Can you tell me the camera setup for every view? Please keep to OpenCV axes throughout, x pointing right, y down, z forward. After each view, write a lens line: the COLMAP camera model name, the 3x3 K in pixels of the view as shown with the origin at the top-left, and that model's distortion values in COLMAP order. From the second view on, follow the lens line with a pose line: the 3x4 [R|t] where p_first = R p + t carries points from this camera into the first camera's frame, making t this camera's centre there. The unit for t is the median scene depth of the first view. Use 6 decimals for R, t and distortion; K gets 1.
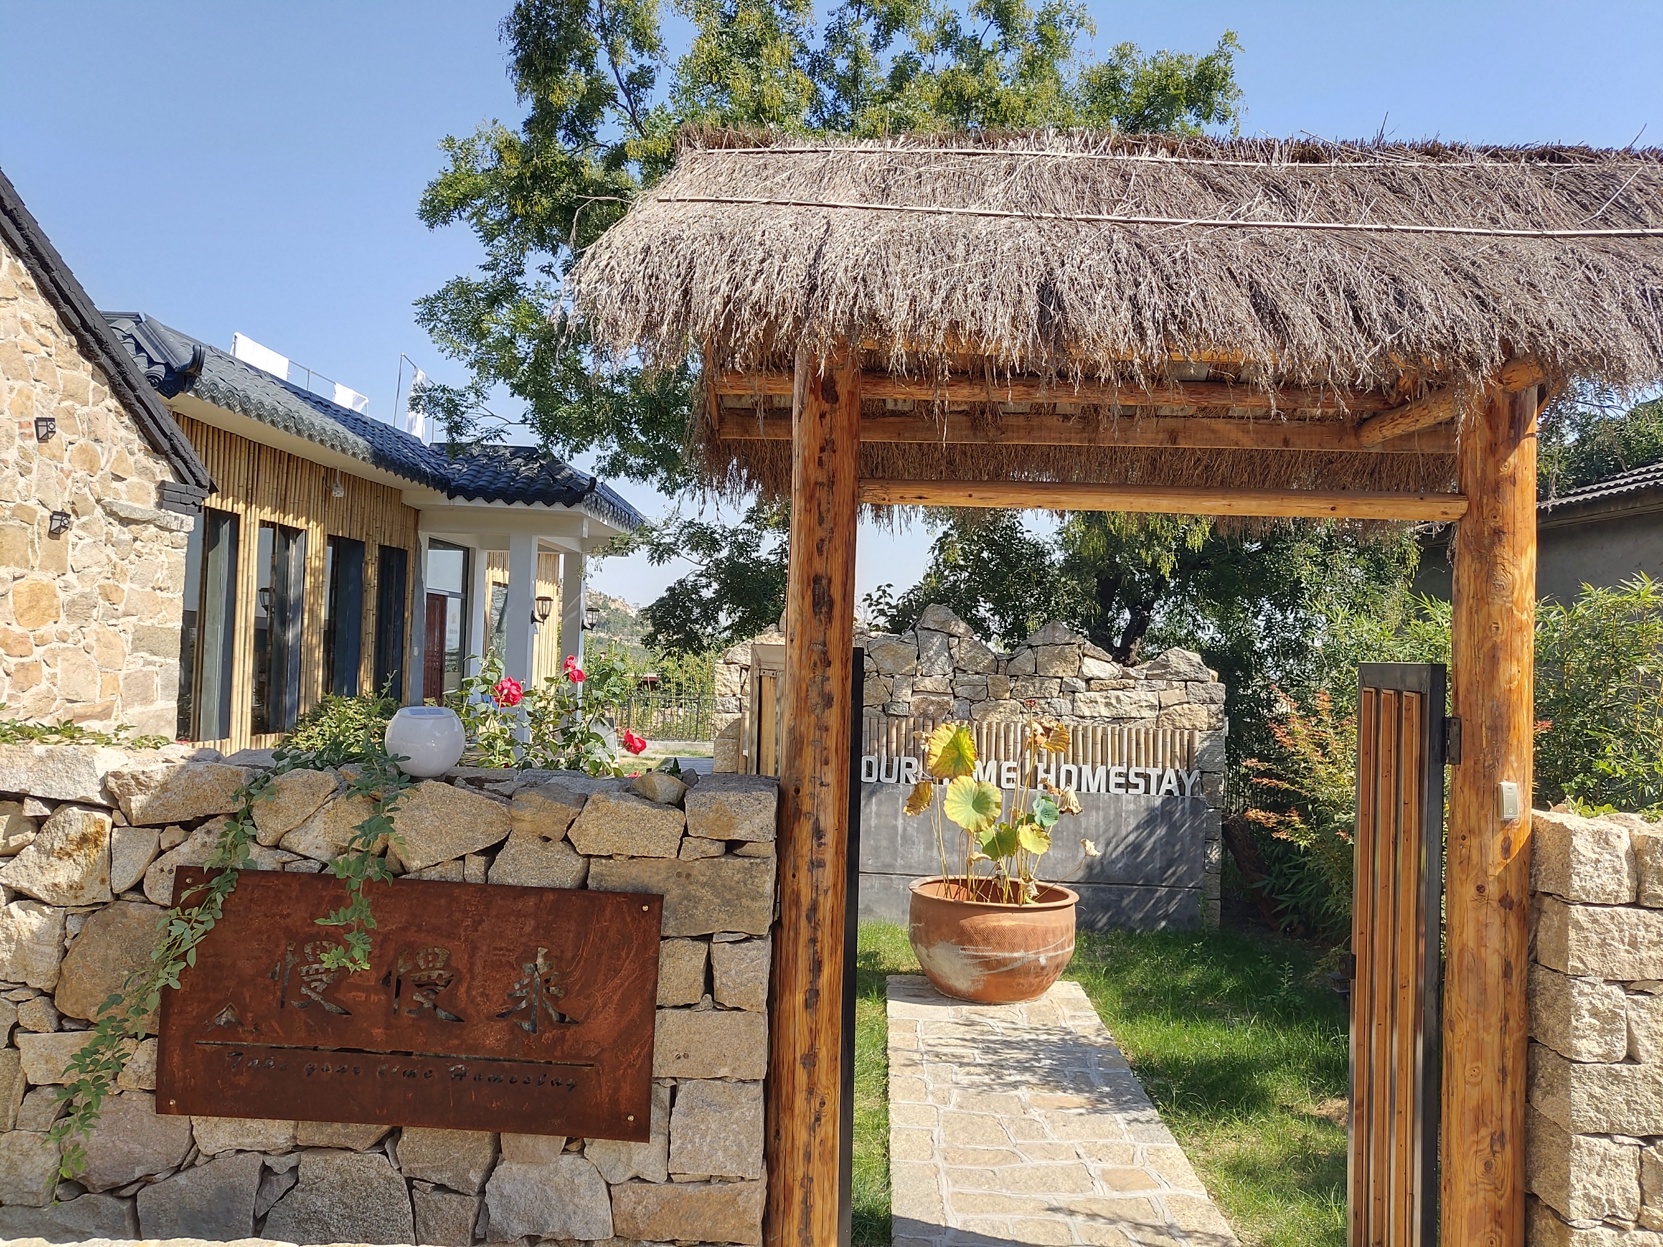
lens RADIAL K [[1218.9, 0, 831.5], [0, 1218.9, 623.5], [0, 0, 1]] dist [-0.052245, 0.083309]
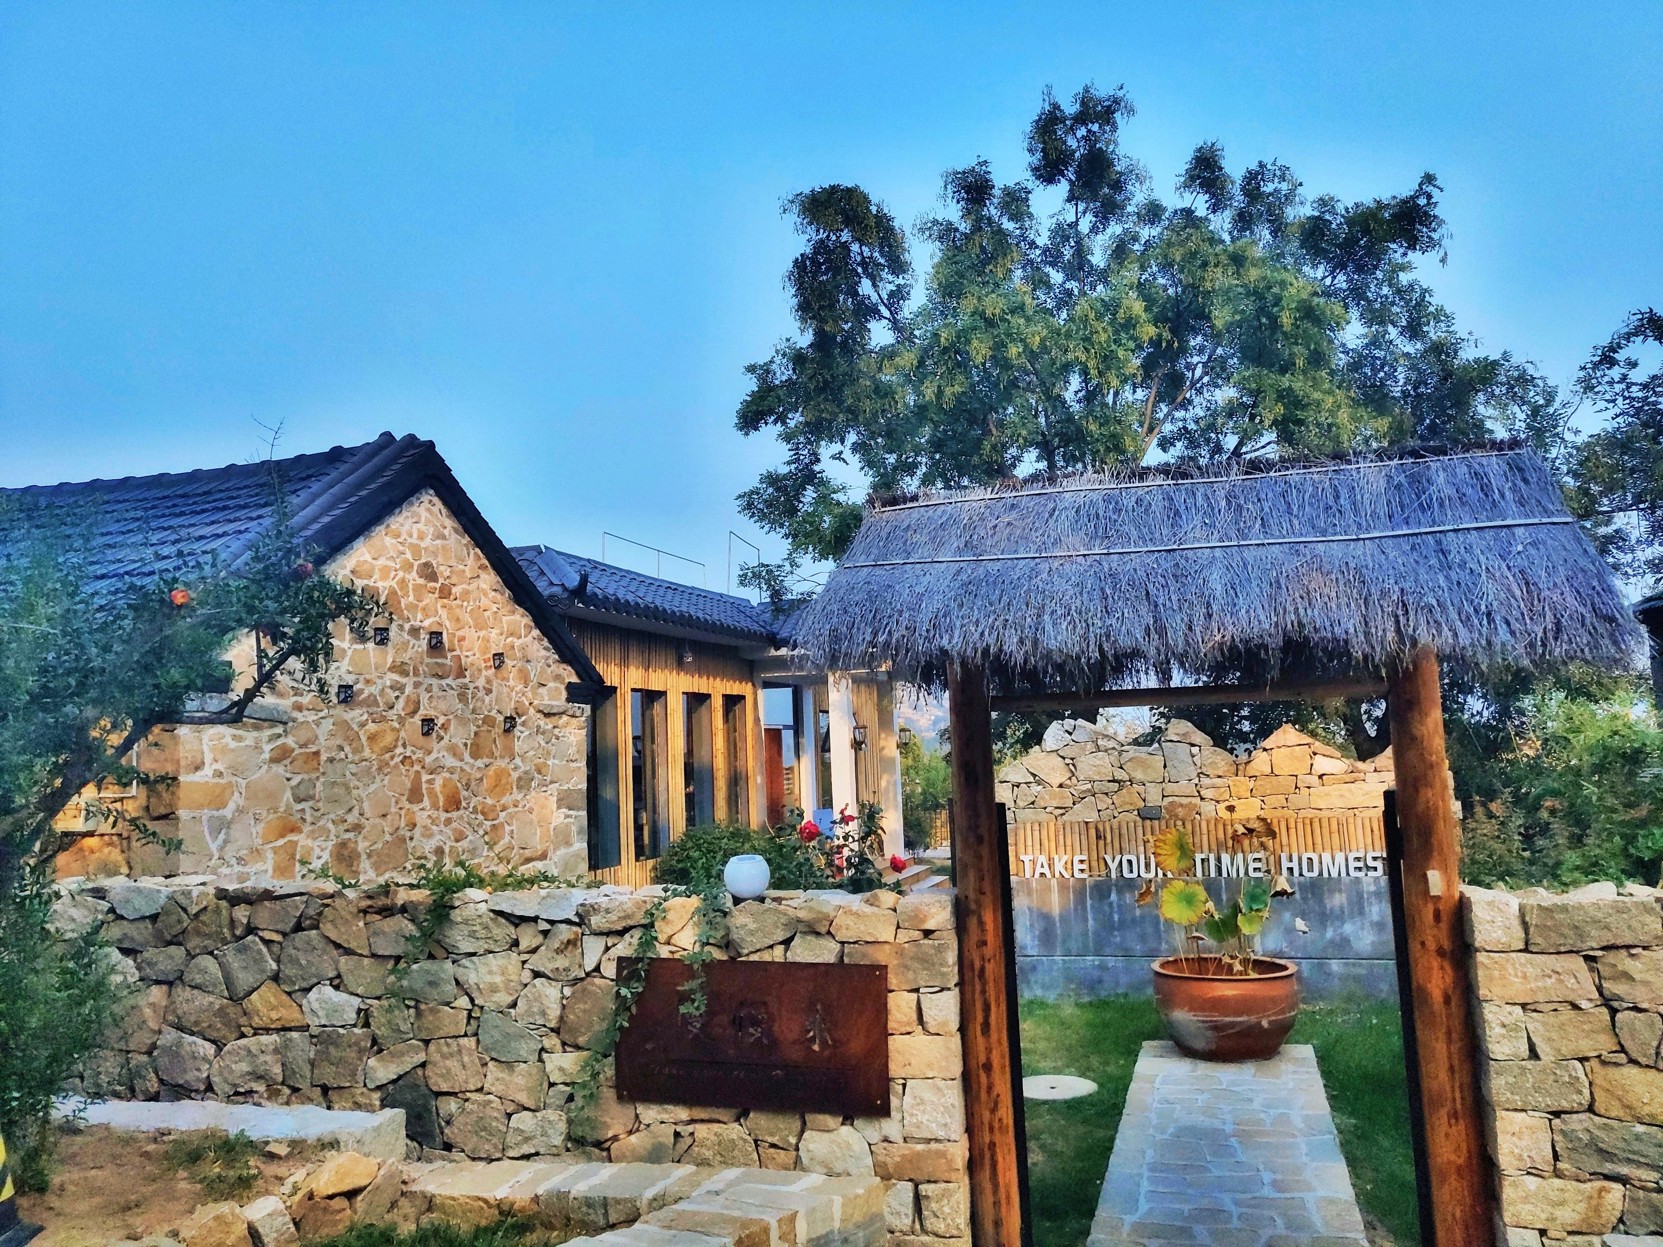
lens RADIAL K [[1159.6, 0, 831.5], [0, 1159.6, 623.5], [0, 0, 1]] dist [-0.063664, 0.079212]
pose [[0.960145, -0.104396, -0.259273, 0.098831], [0.080818, 0.991698, -0.100019, -0.035195], [0.267562, 0.075079, 0.960611, -0.229631]]
